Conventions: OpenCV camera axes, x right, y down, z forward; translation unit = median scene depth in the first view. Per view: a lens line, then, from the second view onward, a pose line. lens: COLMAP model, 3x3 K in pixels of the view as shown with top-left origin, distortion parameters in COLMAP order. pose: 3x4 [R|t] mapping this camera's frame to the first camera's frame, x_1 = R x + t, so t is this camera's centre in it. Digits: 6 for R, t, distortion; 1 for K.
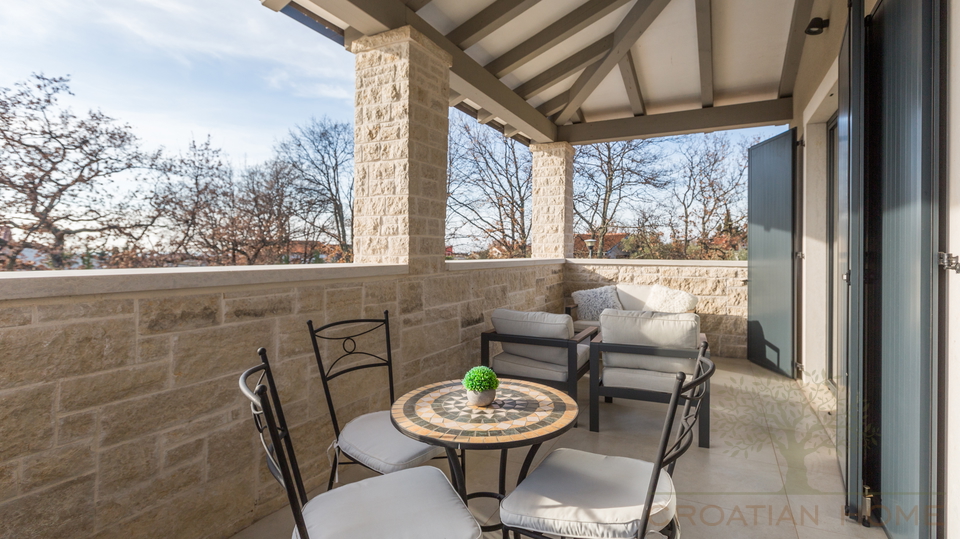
lens RADIAL K [[453.8, 0, 482.3], [0, 453.8, 252.5], [0, 0, 1]] dist [-0.000370, 0.000027]
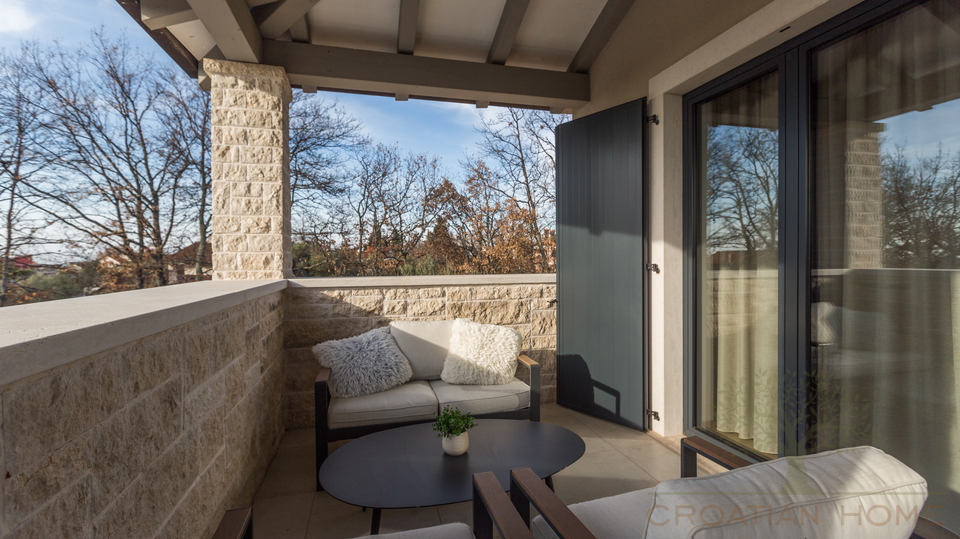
lens RADIAL K [[425.1, 0, 475.5], [0, 425.1, 264.3], [0, 0, 1]] dist [0.000251, 0.000013]
pose [[0.738759, -0.019041, 0.673701, 0.003914], [0.012515, 0.999816, 0.014534, -0.009536], [-0.673854, -0.002305, 0.738861, 0.457175]]
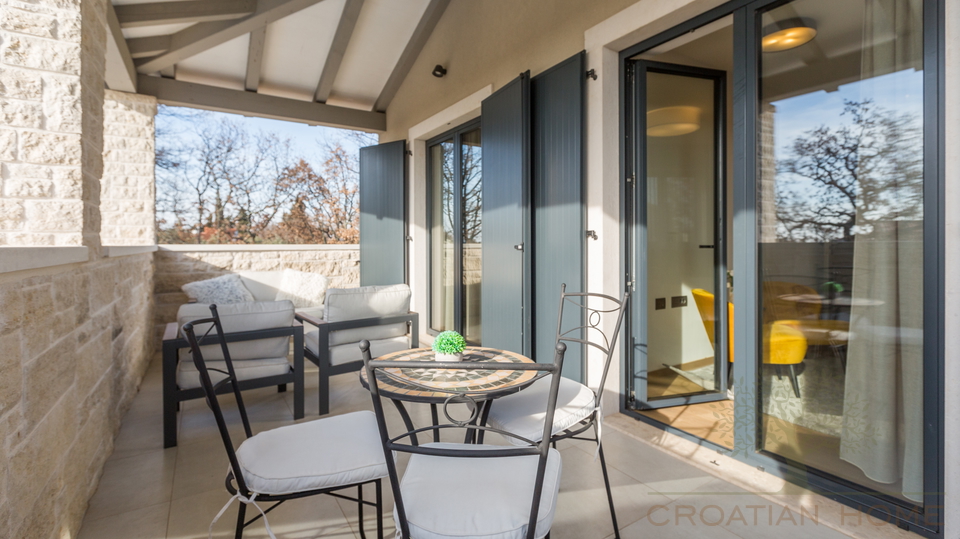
lens RADIAL K [[454.3, 0, 491.0], [0, 454.3, 244.5], [0, 0, 1]] dist [0.002533, 0.000279]
pose [[0.493927, -0.008011, 0.869467, -0.217523], [0.006710, 0.999963, 0.005402, 0.012047], [-0.869478, 0.003166, 0.493962, 0.100583]]
